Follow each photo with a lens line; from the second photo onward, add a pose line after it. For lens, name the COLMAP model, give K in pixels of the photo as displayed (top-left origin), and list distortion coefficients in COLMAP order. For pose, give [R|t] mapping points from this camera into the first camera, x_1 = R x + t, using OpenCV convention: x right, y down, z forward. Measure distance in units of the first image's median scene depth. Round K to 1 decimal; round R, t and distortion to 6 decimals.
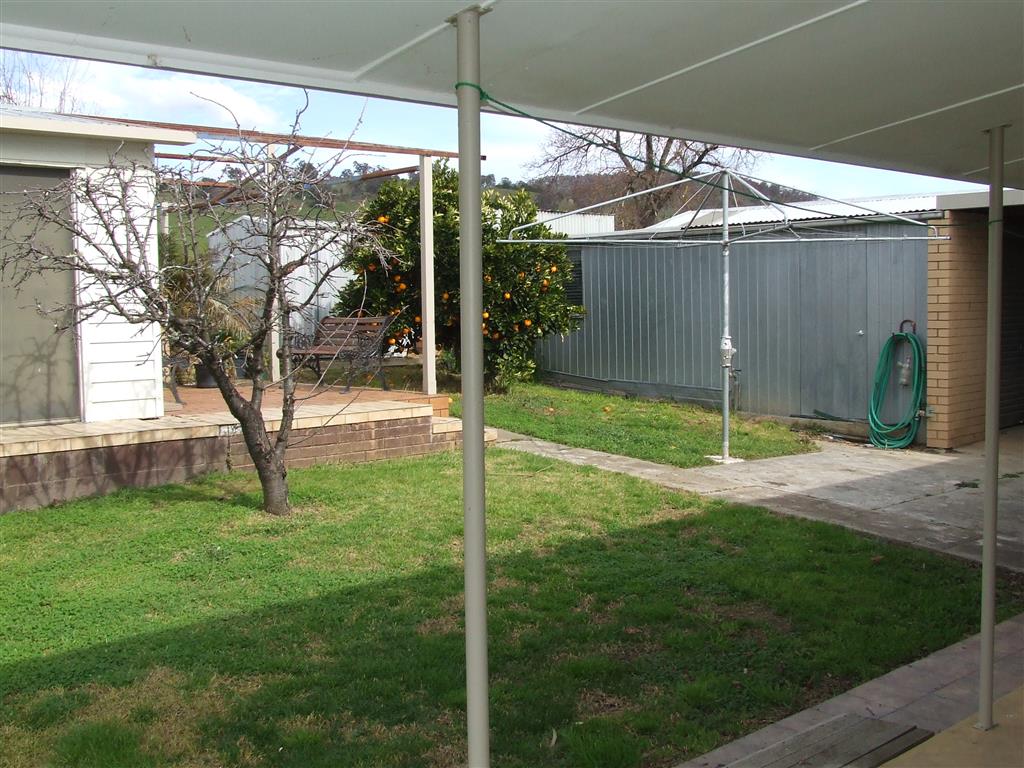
lens RADIAL K [[1140.4, 0, 512.0], [0, 1140.4, 384.0], [0, 0, 1]] dist [-0.138331, -0.010169]
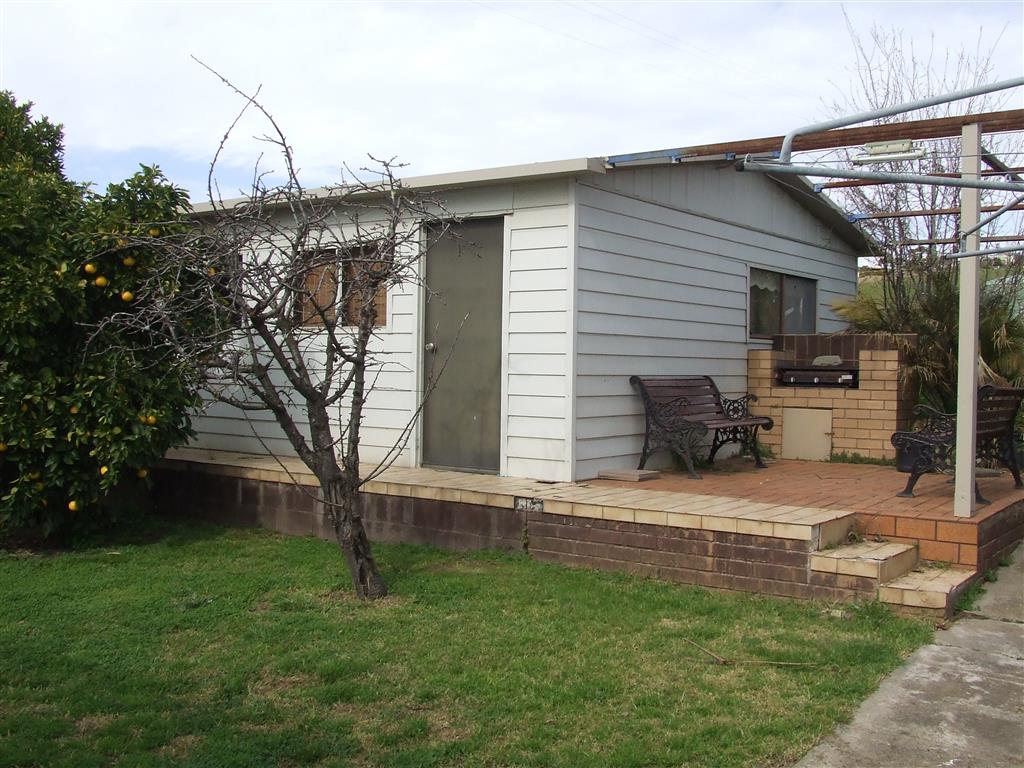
lens RADIAL K [[1140.4, 0, 512.0], [0, 1140.4, 384.0], [0, 0, 1]] dist [-0.138331, -0.010169]
pose [[0.210969, 0.034457, -0.976885, 0.570566], [-0.093601, 0.995498, 0.014900, -0.059794], [0.973001, 0.088294, 0.213244, 0.799559]]
